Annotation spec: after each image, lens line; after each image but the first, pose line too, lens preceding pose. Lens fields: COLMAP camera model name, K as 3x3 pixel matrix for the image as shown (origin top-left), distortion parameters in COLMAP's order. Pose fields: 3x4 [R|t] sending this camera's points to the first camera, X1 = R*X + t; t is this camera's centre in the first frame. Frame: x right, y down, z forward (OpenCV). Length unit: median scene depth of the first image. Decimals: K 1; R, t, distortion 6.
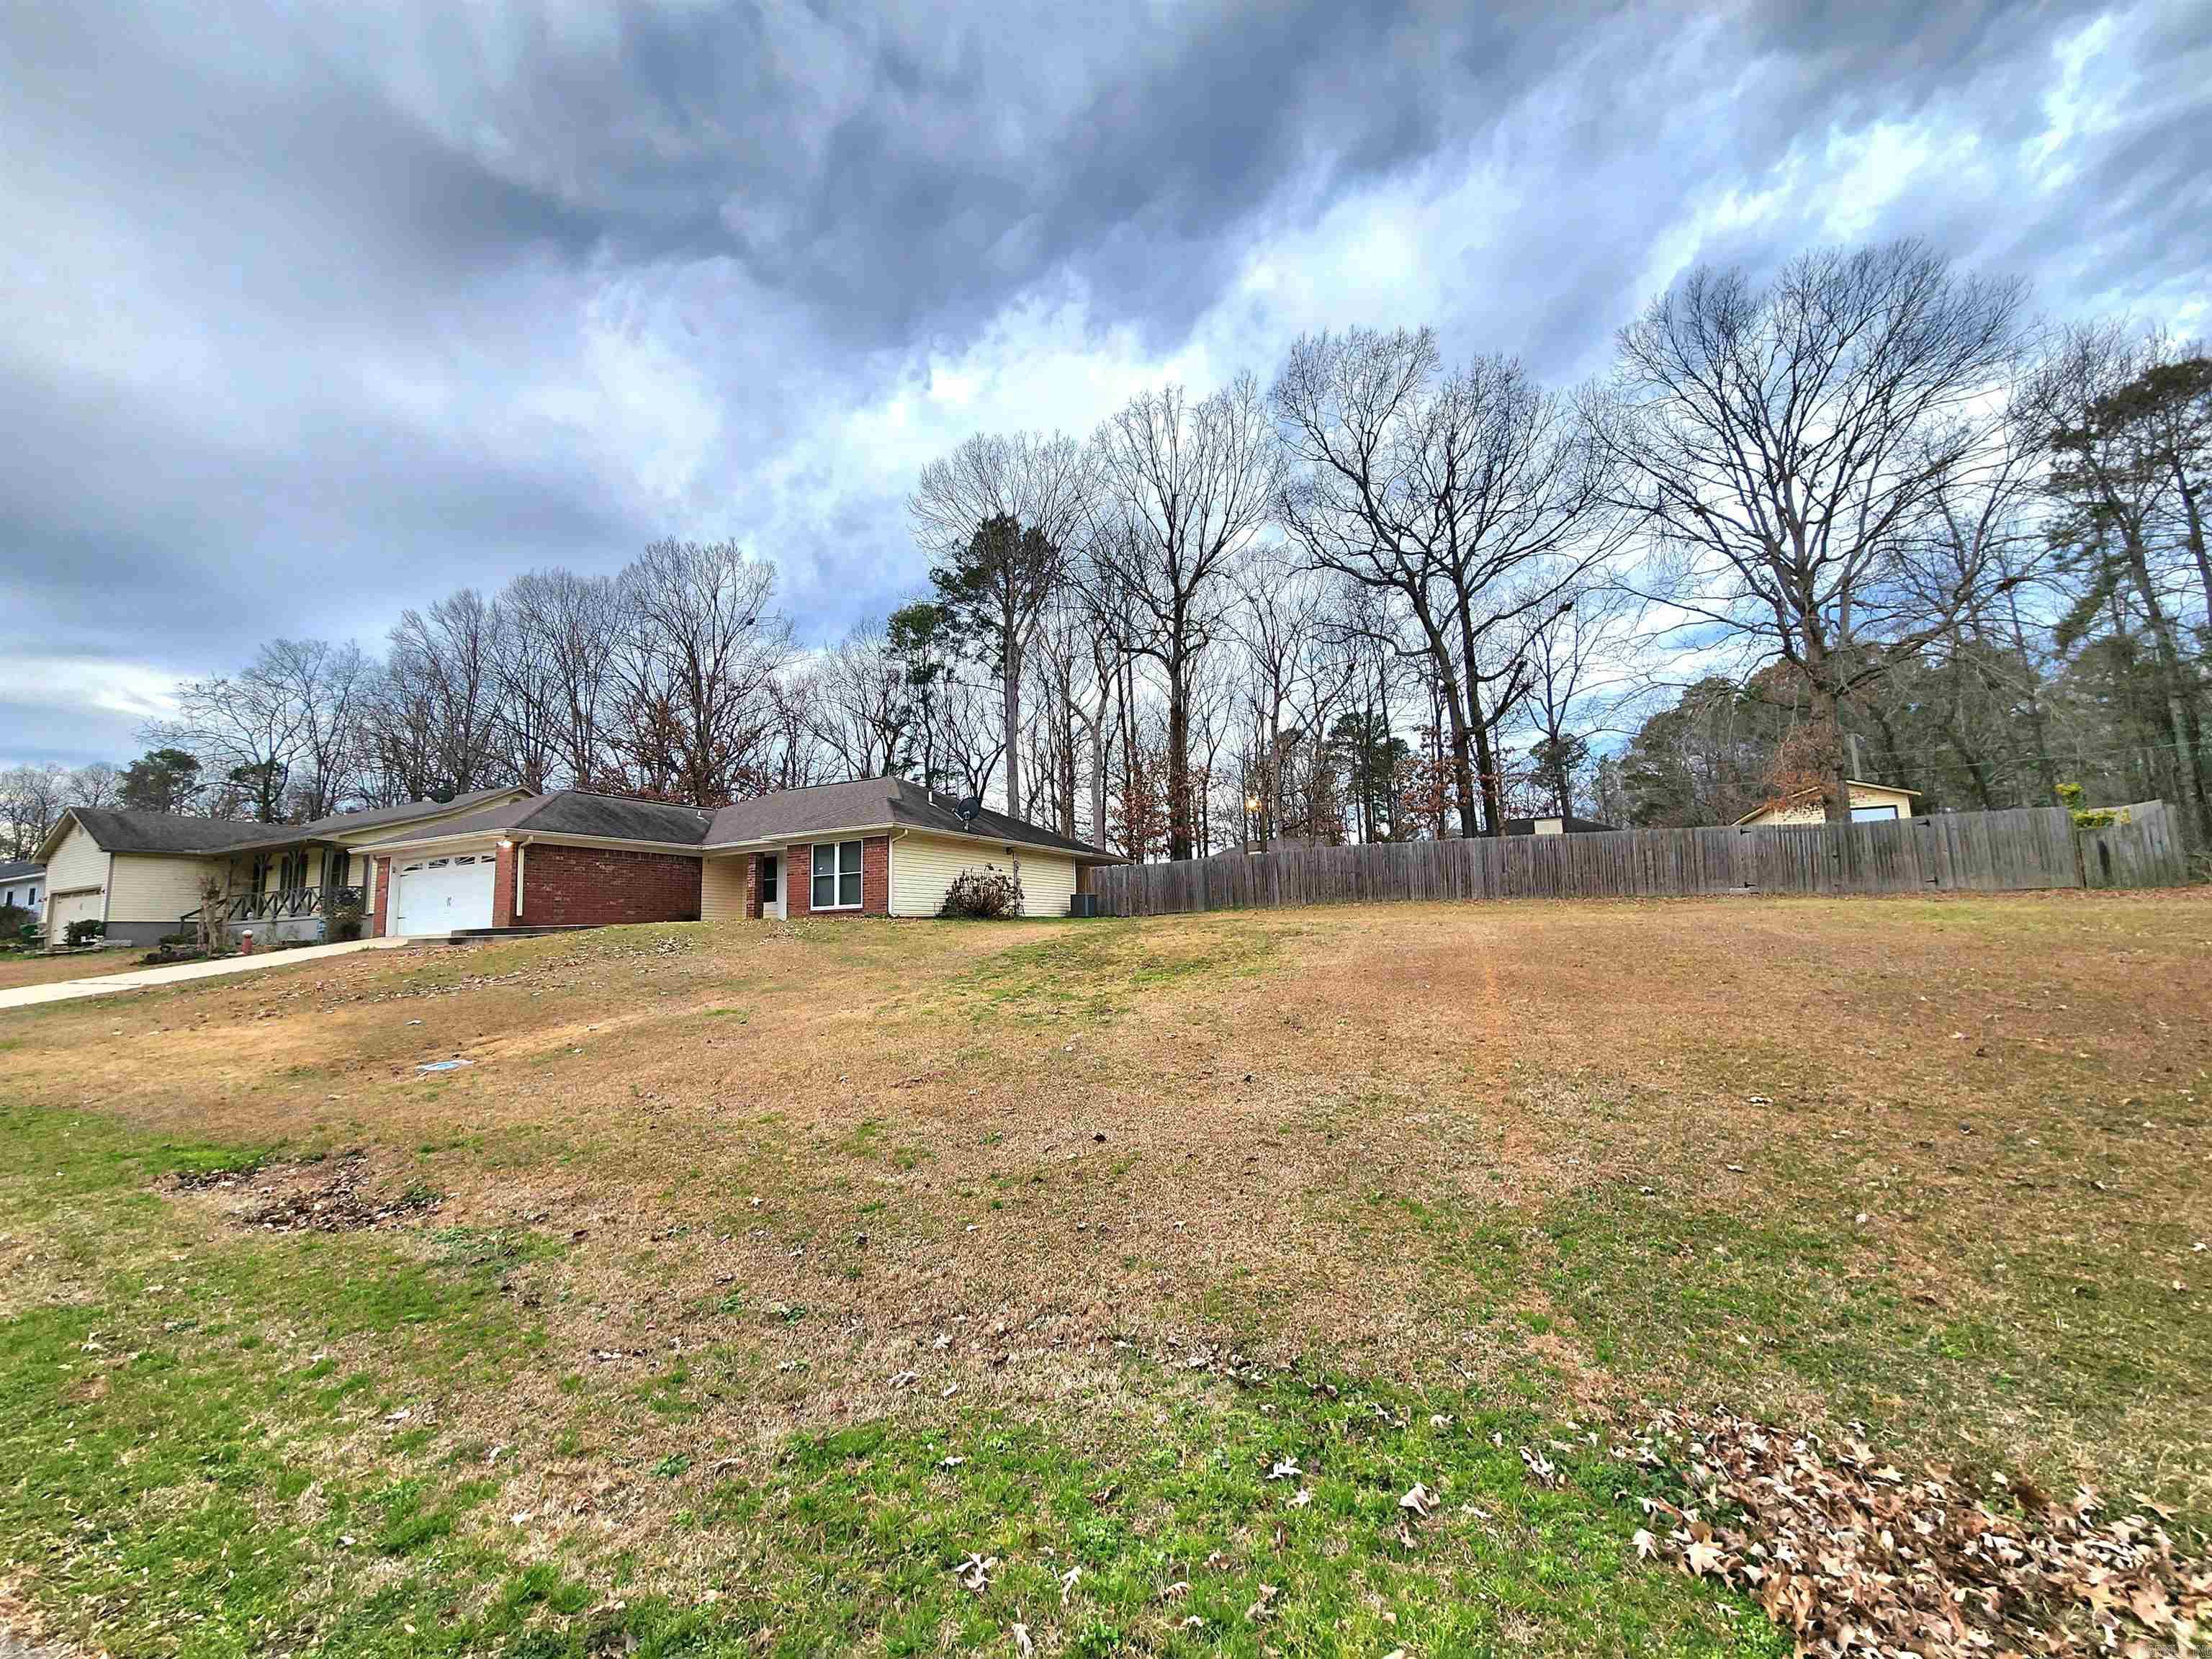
lens RADIAL K [[904.0, 0, 1110.8], [0, 904.0, 829.1], [0, 0, 1]] dist [-0.001570, 0.001938]
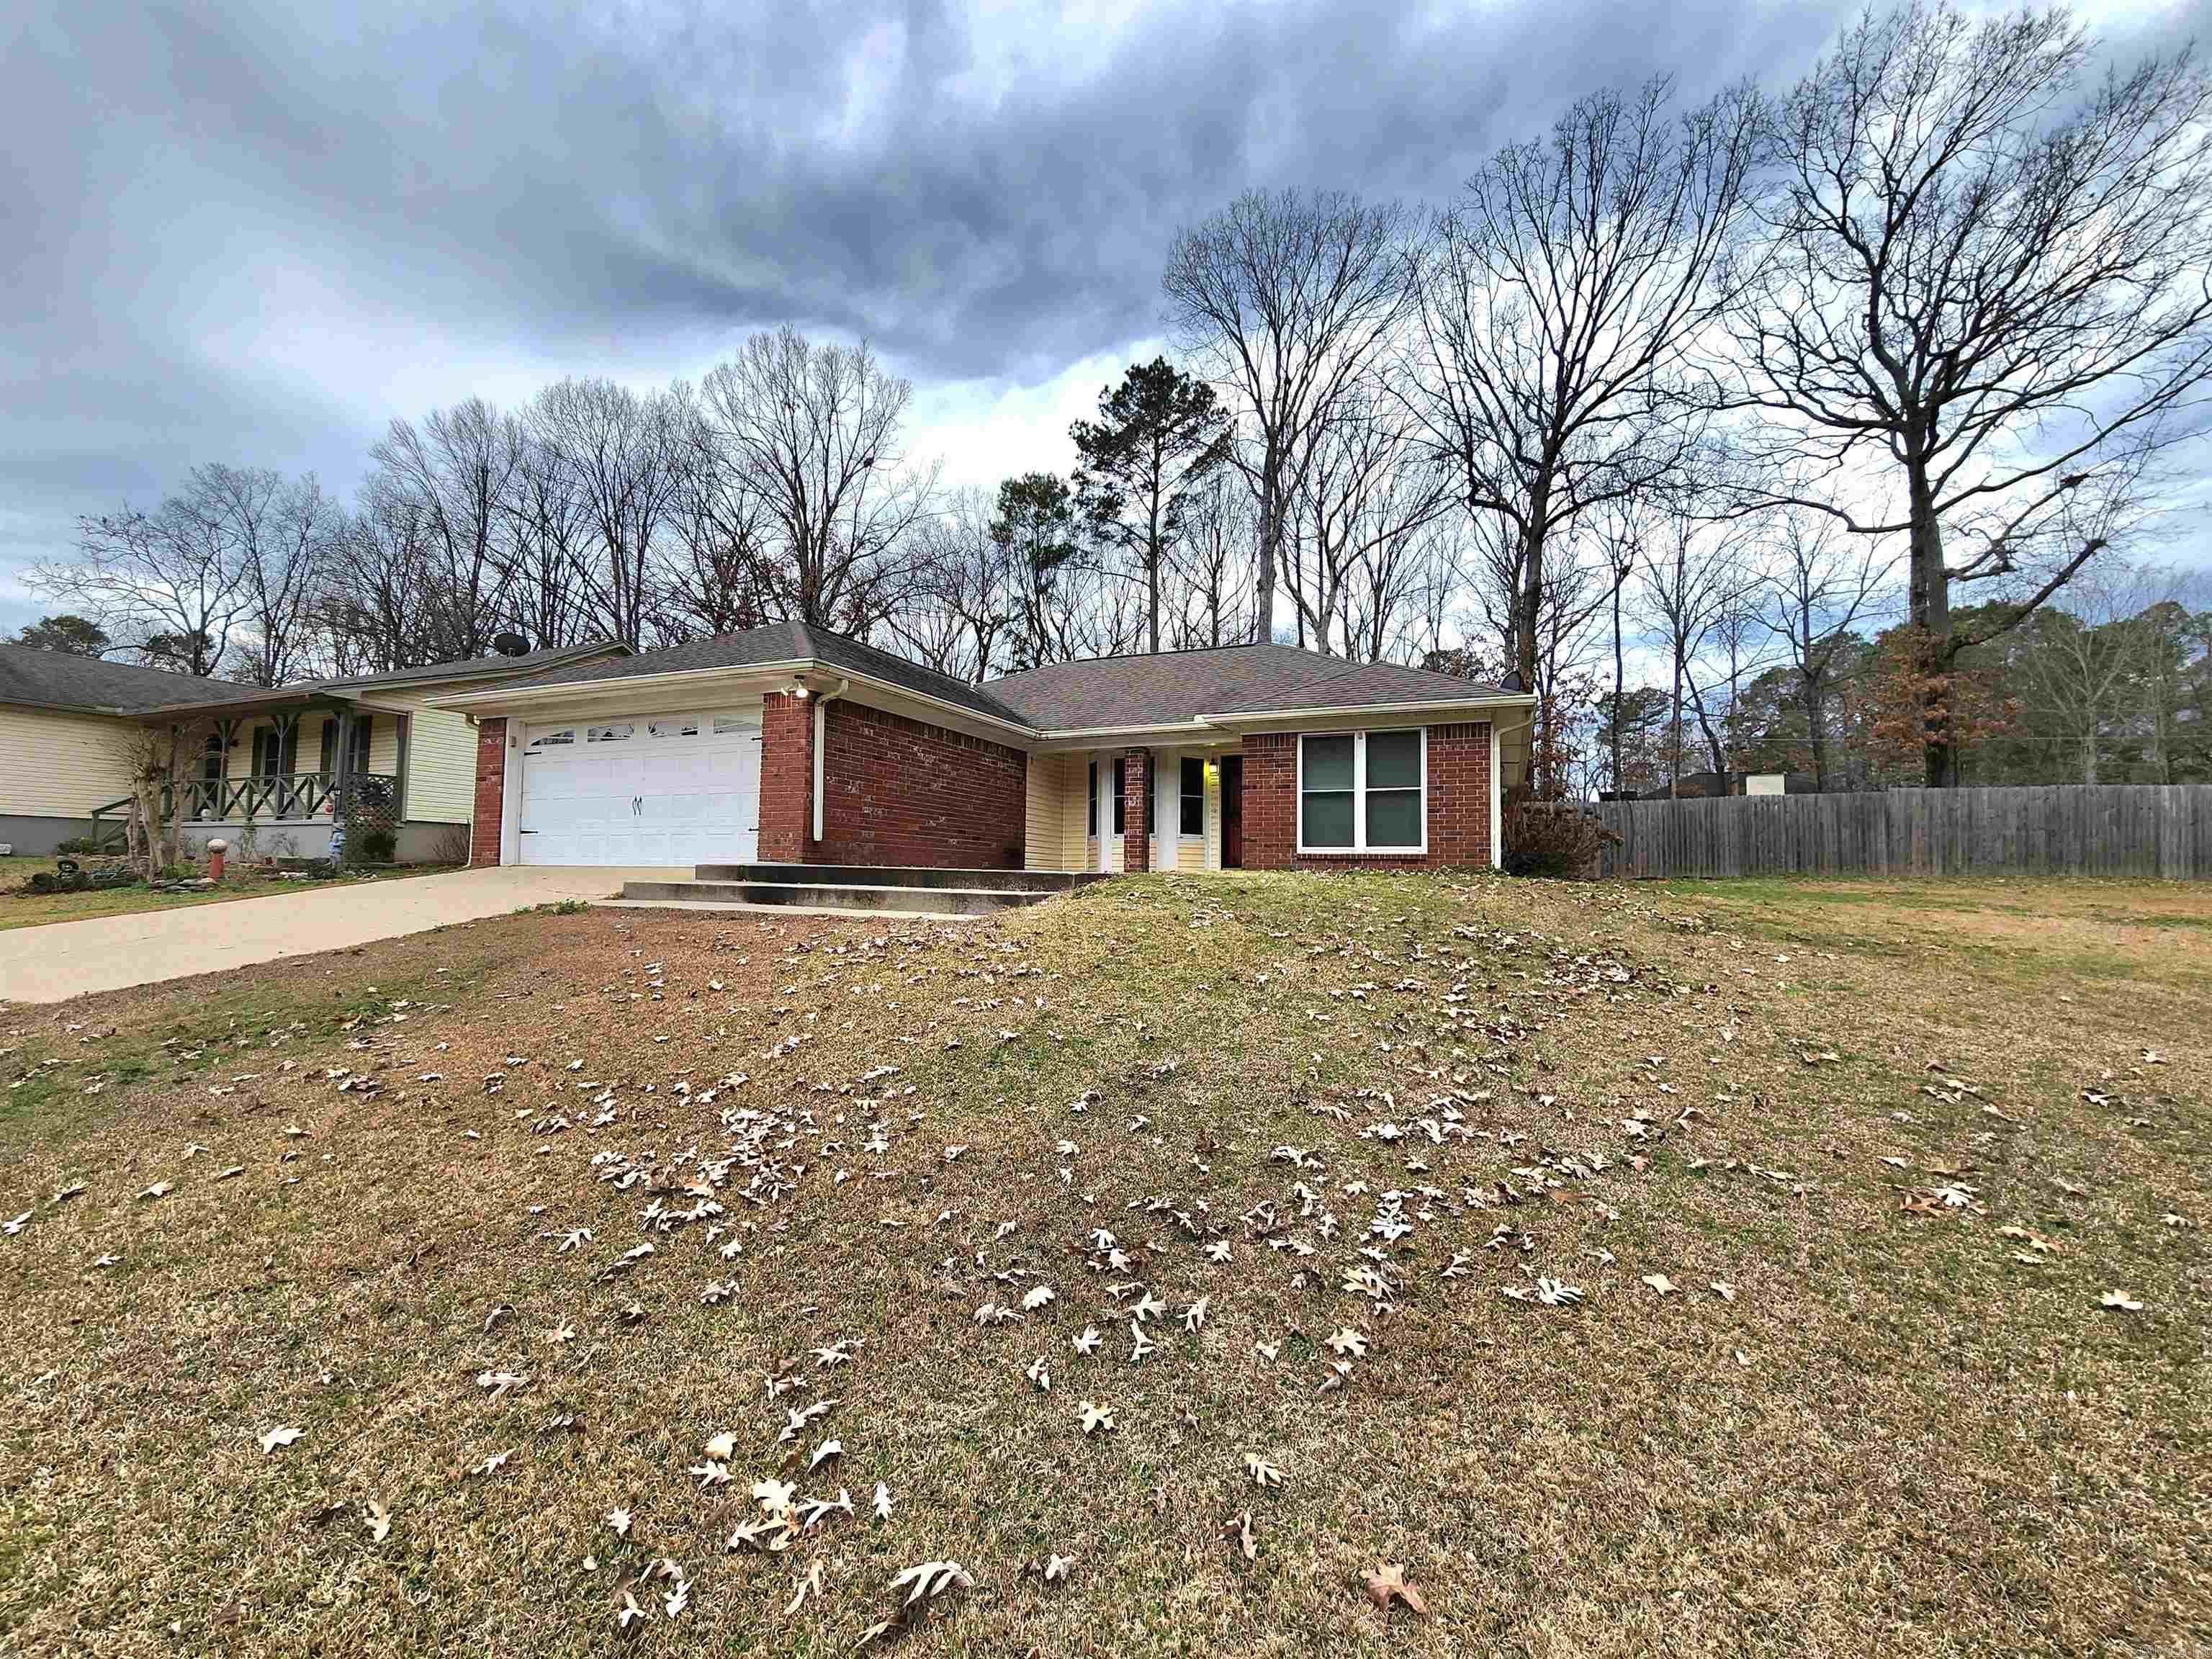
lens RADIAL K [[904.0, 0, 1110.8], [0, 904.0, 829.1], [0, 0, 1]] dist [-0.001570, 0.001938]
pose [[0.997694, 0.046905, 0.049060, -0.350131], [-0.050020, 0.996675, 0.064319, 0.033495], [-0.045880, -0.066625, 0.996723, 0.337244]]
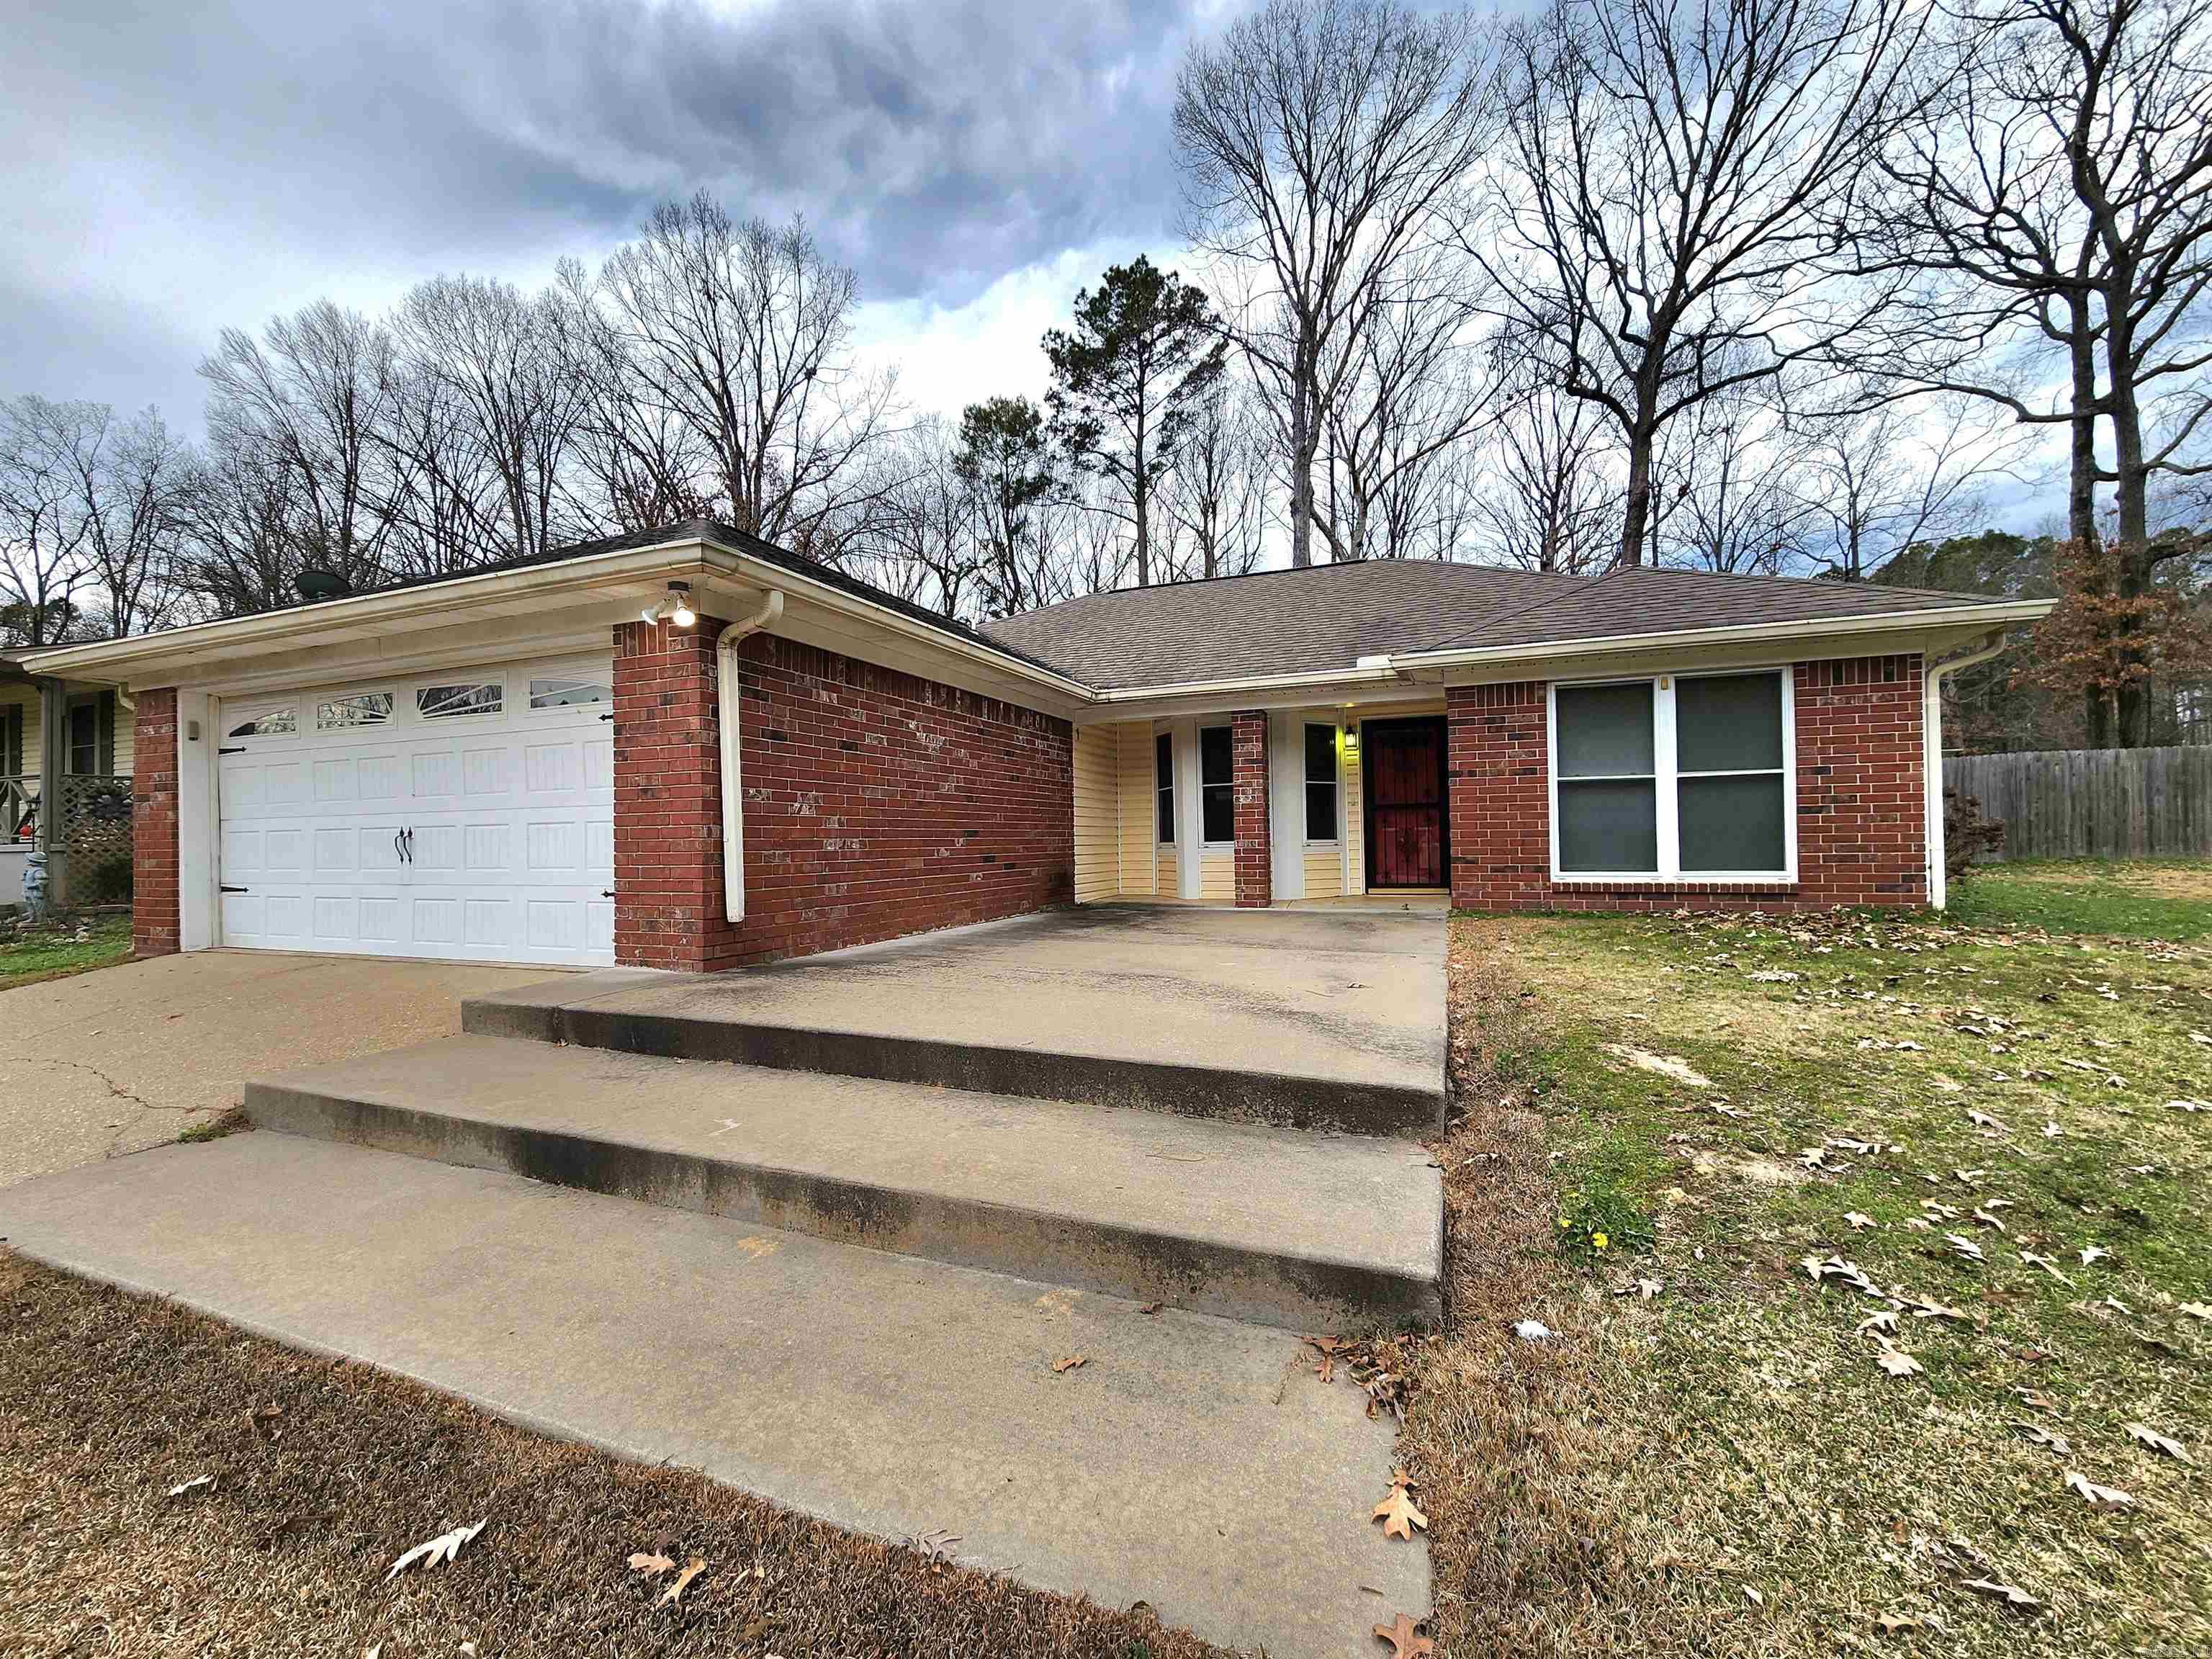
lens RADIAL K [[899.3, 0, 1106.0], [0, 899.3, 829.5], [0, 0, 1]] dist [-0.000927, 0.000475]
pose [[0.996041, 0.014455, 0.087712, -0.388713], [-0.024150, 0.993583, 0.110499, 0.028069], [-0.085552, -0.112180, 0.989998, 0.508417]]
